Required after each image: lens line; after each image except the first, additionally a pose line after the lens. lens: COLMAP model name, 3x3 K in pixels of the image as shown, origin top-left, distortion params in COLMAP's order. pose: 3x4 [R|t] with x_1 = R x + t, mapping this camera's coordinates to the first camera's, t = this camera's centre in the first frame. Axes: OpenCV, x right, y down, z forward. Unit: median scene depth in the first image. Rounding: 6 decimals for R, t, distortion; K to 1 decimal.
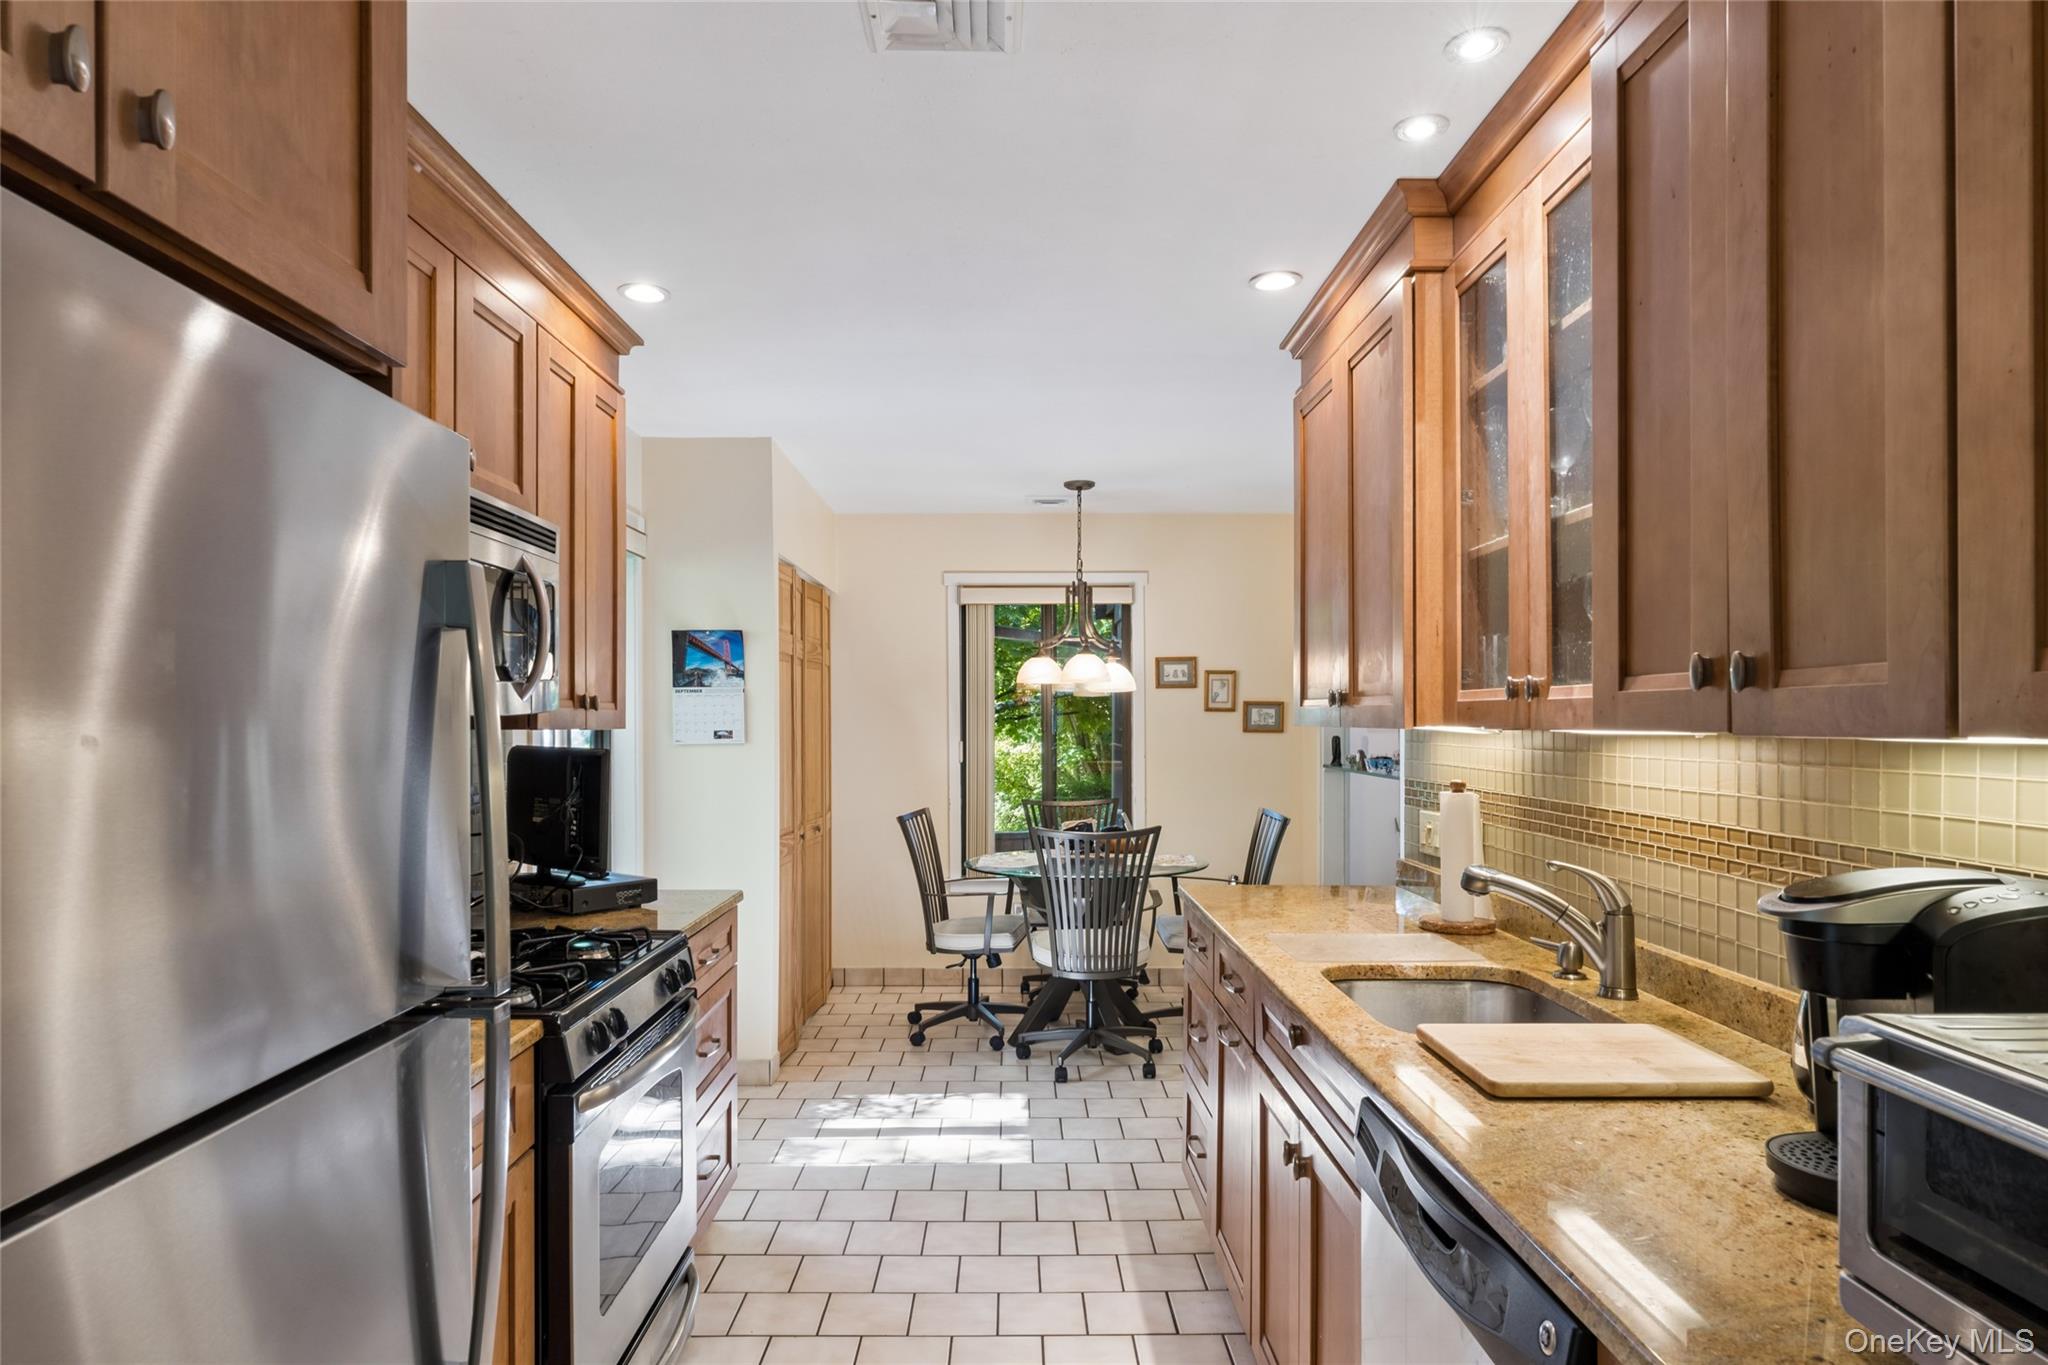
lens RADIAL K [[1161.9, 0, 1025.5], [0, 1161.9, 716.4], [0, 0, 1]] dist [0.000623, -0.000723]
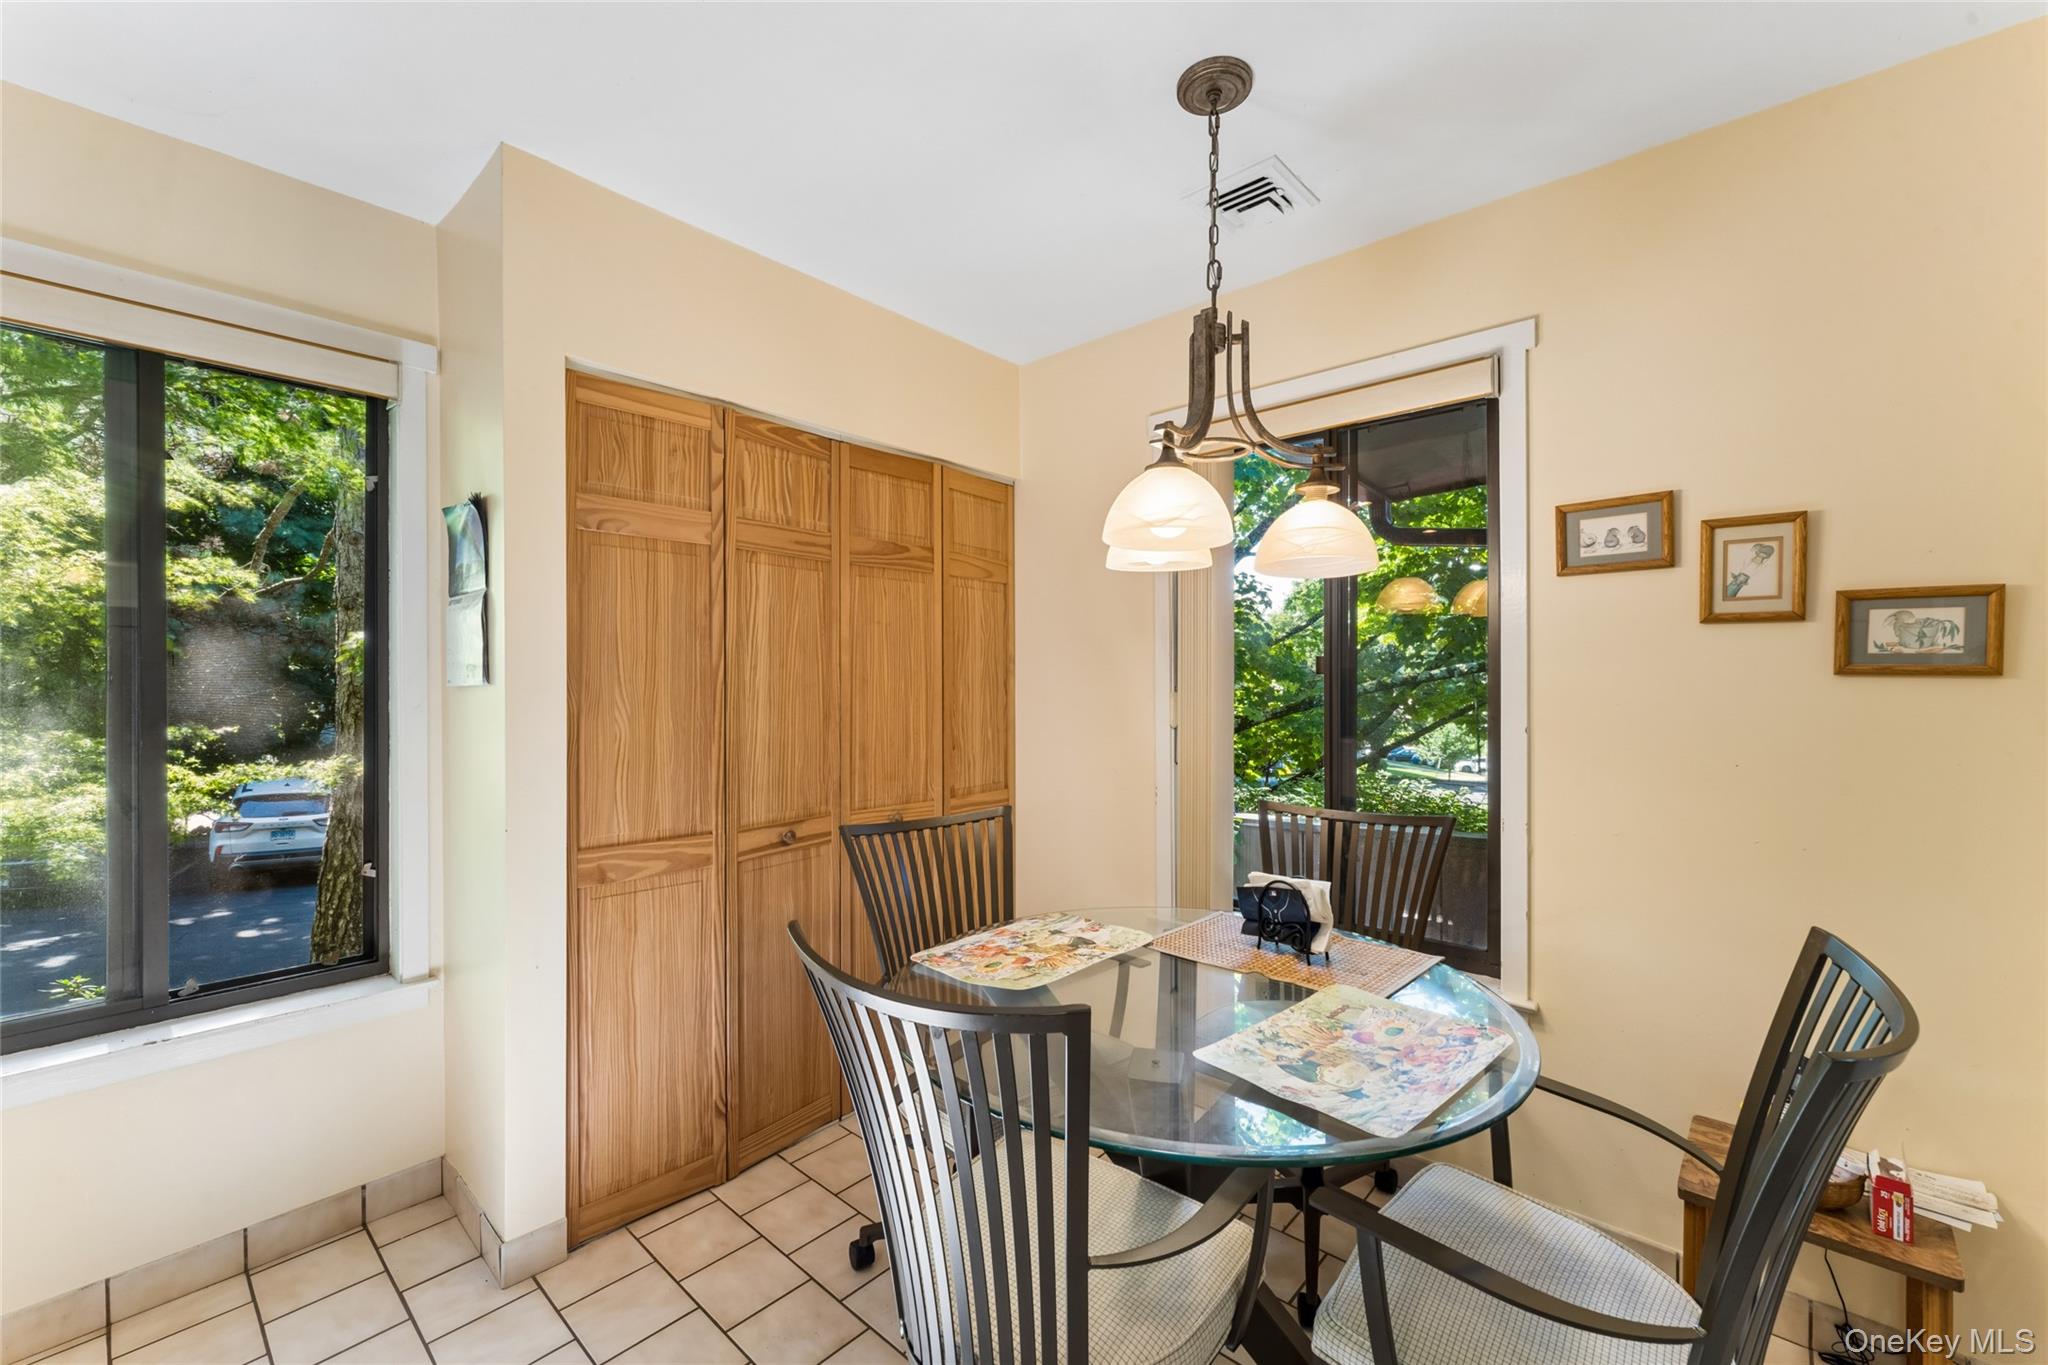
lens RADIAL K [[818.1, 0, 1024.3], [0, 818.1, 685.5], [0, 0, 1]] dist [-0.001026, 0.000153]
pose [[0.743452, 0.005020, -0.668770, 0.474797], [0.000978, 0.999963, 0.008593, 0.040835], [0.668789, -0.007043, 0.743419, 1.771706]]
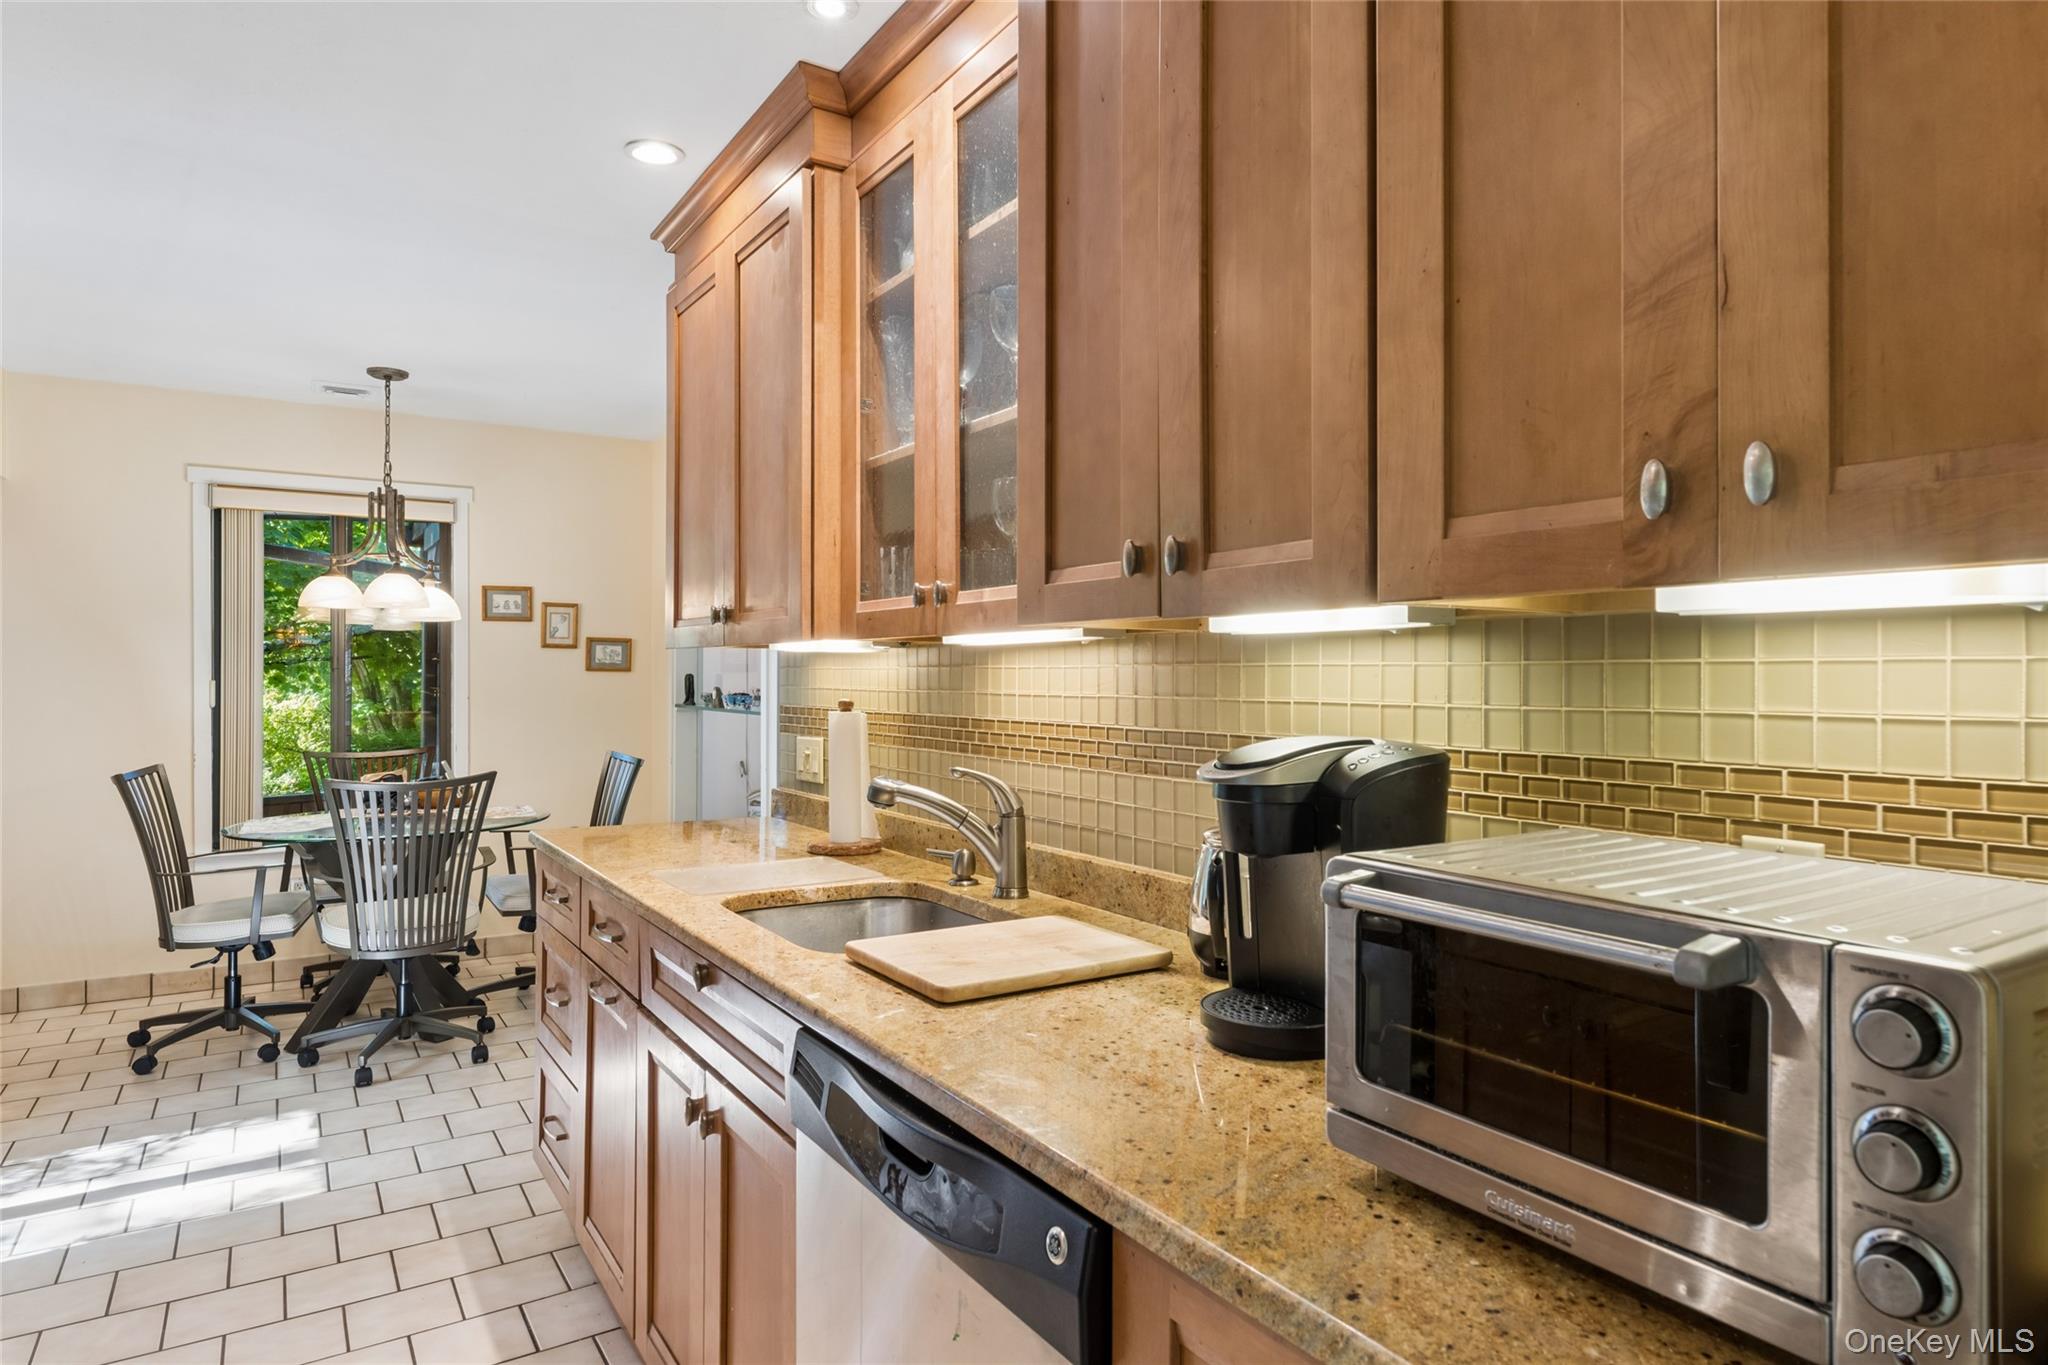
lens RADIAL K [[1161.9, 0, 1026.0], [0, 1161.9, 669.1], [0, 0, 1]] dist [0.000623, -0.000723]
pose [[0.845800, 0.005452, 0.533472, -0.025712], [-0.005390, 0.999984, -0.001674, 0.033116], [-0.533472, -0.001460, 0.845816, 0.096931]]
